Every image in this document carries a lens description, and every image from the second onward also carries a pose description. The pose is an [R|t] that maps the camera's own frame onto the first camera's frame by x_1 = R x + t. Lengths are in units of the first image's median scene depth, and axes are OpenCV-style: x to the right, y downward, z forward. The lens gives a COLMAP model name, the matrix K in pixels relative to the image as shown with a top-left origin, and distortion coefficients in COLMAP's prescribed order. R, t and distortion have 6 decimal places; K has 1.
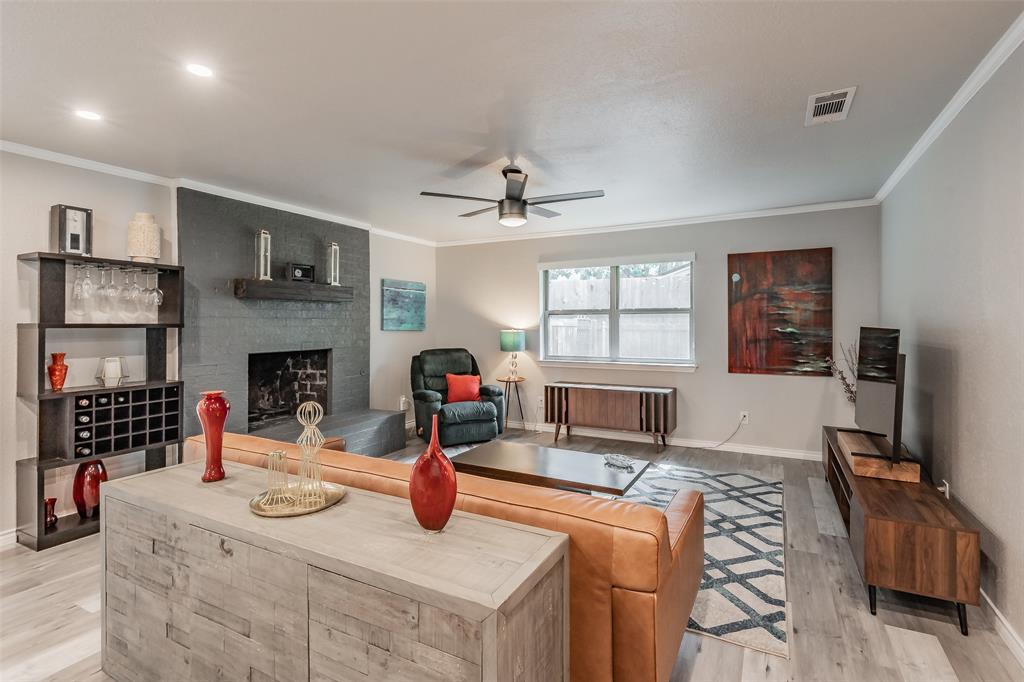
lens RADIAL K [[484.6, 0, 527.2], [0, 484.6, 316.2], [0, 0, 1]] dist [0.005892, -0.000837]
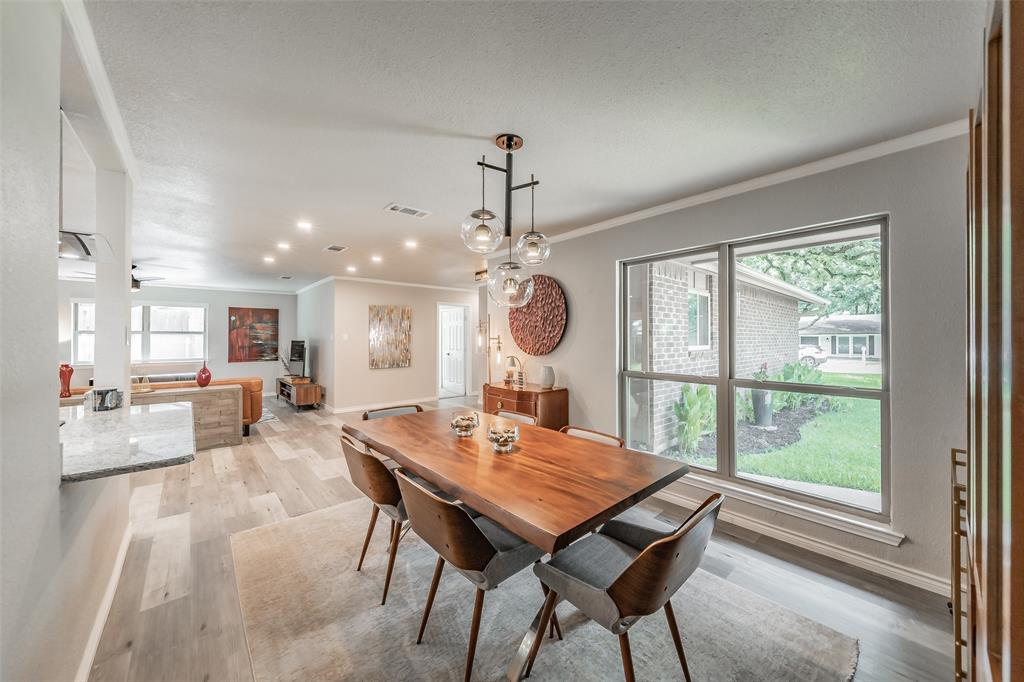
lens RADIAL K [[369.3, 0, 530.0], [0, 369.3, 339.5], [0, 0, 1]] dist [-0.001506, 0.000828]
pose [[0.349932, 0.002529, 0.936772, -0.671116], [-0.011086, 0.999938, 0.001442, -0.002284], [-0.936709, -0.010890, 0.349938, -0.842167]]
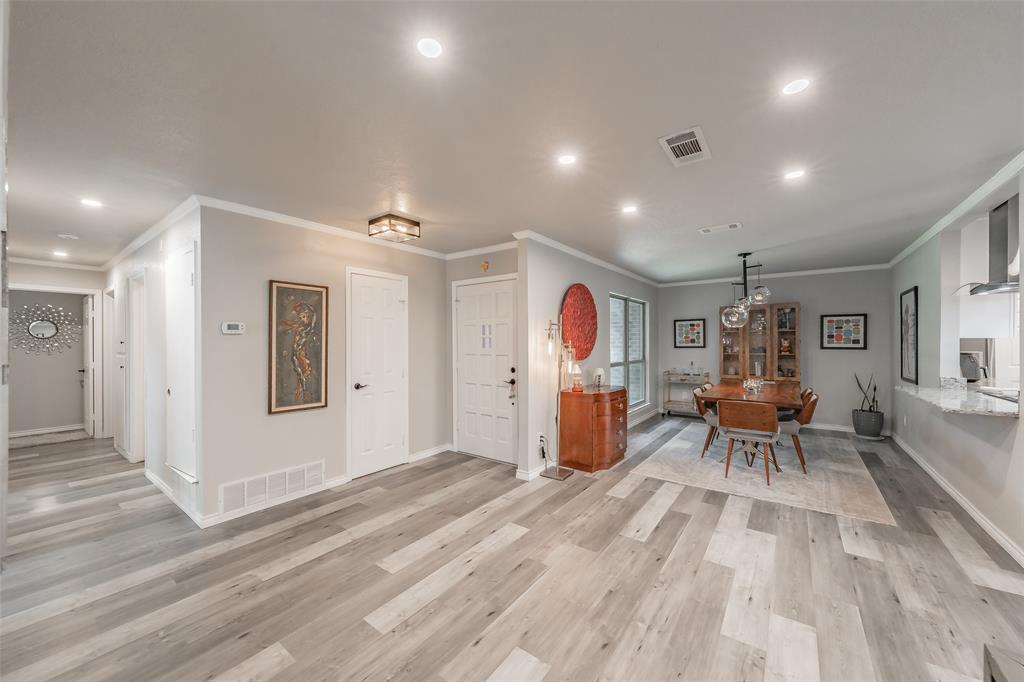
lens RADIAL K [[394.4, 0, 508.4], [0, 394.4, 343.1], [0, 0, 1]] dist [0.000710, 0.001489]
pose [[-0.987555, 0.007368, 0.157102, 0.173700], [0.006642, 0.999965, -0.005149, -0.000297], [-0.157134, -0.004041, -0.987569, 0.446875]]
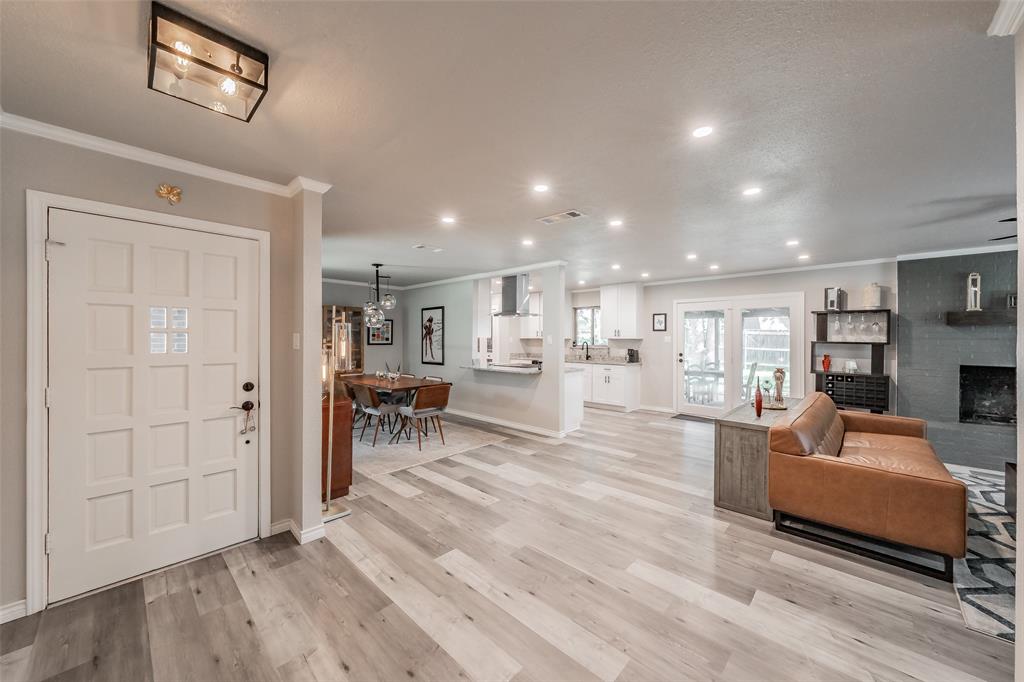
lens RADIAL K [[375.4, 0, 529.0], [0, 375.4, 350.0], [0, 0, 1]] dist [0.024592, -0.000569]
pose [[-0.251862, 0.037148, -0.967050, 0.712860], [0.007437, 0.999308, 0.036450, -0.013262], [0.967735, 0.001989, -0.251964, 0.076311]]
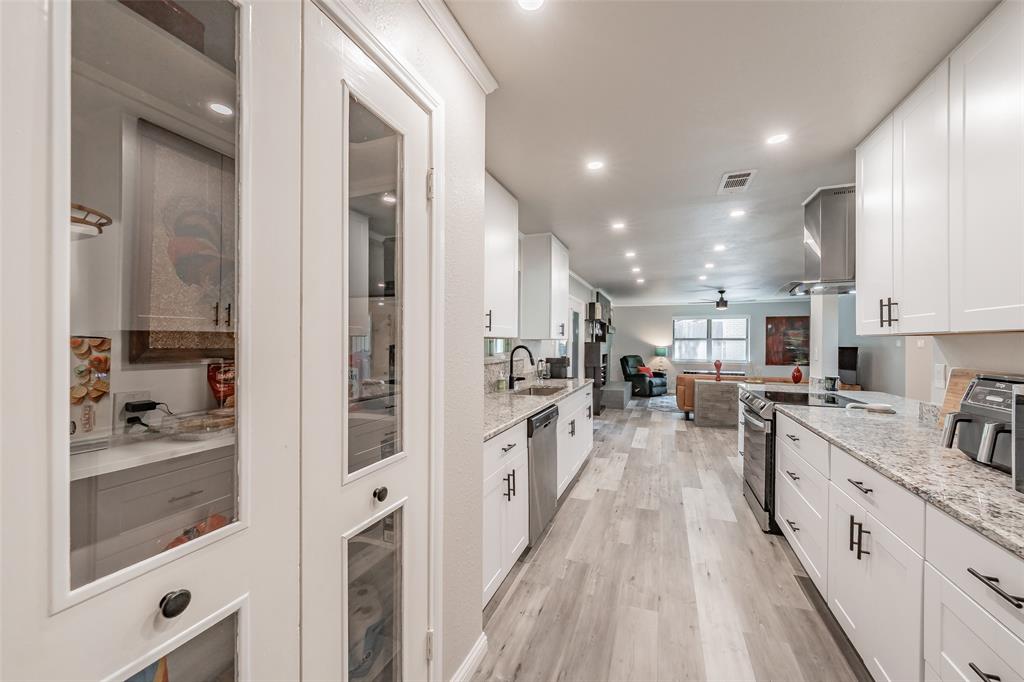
lens RADIAL K [[394.4, 0, 522.8], [0, 394.4, 339.4], [0, 0, 1]] dist [0.000710, 0.001489]
pose [[0.992331, 0.013354, 0.122888, -1.094793], [-0.013658, 0.999905, 0.001631, 0.000687], [-0.122855, -0.003297, 0.992419, -0.853703]]
